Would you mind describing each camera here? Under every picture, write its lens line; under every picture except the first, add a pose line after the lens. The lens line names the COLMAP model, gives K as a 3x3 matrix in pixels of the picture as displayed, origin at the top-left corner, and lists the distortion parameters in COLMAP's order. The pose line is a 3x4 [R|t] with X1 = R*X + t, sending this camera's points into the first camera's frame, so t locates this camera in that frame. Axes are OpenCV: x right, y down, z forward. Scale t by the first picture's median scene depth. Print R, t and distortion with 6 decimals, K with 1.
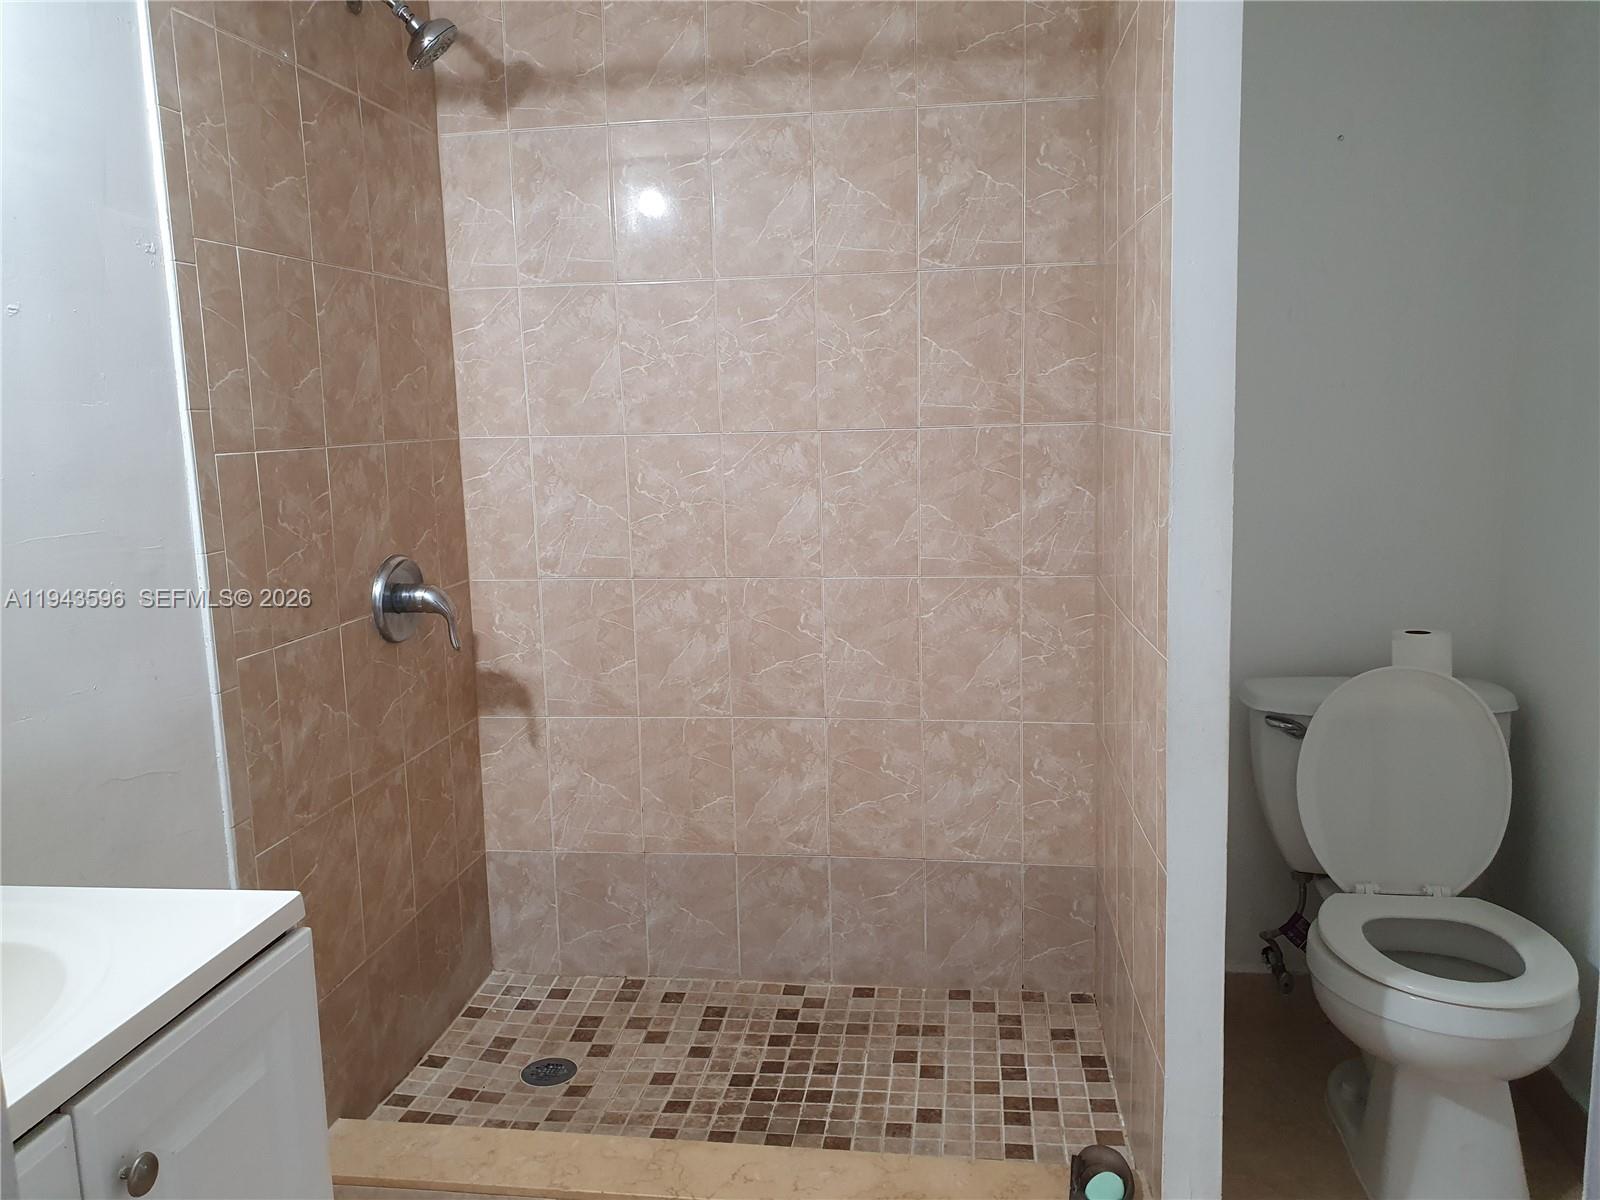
lens RADIAL K [[1223.0, 0, 800.0], [0, 1223.0, 600.0], [0, 0, 1]] dist [0.005808, -0.334845]
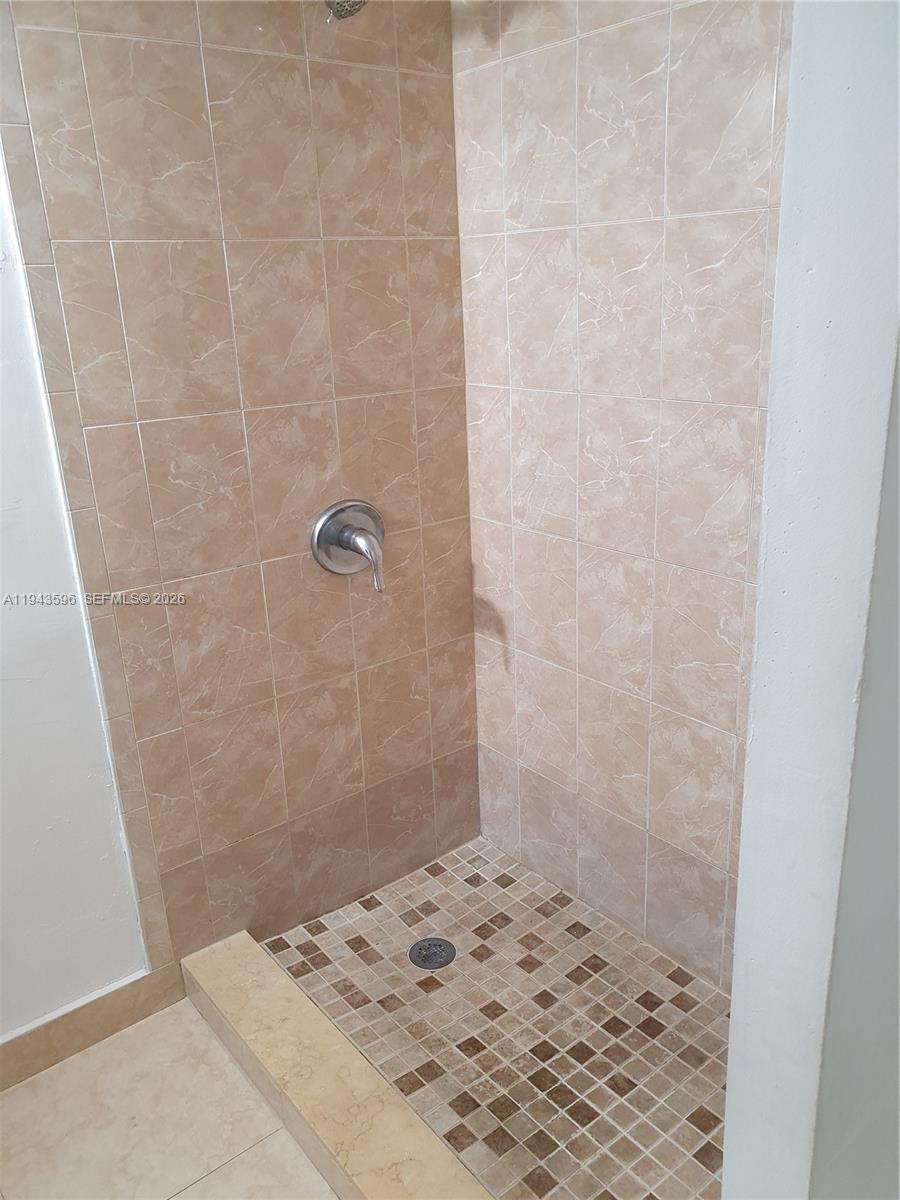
lens RADIAL K [[898.9, 0, 450.7], [0, 898.9, 609.3], [0, 0, 1]] dist [0.002375, -0.160359]
pose [[0.713483, 0.225249, -0.663479, 0.292018], [-0.079933, 0.966902, 0.242302, -0.135881], [0.696098, -0.119845, 0.707873, 0.422539]]
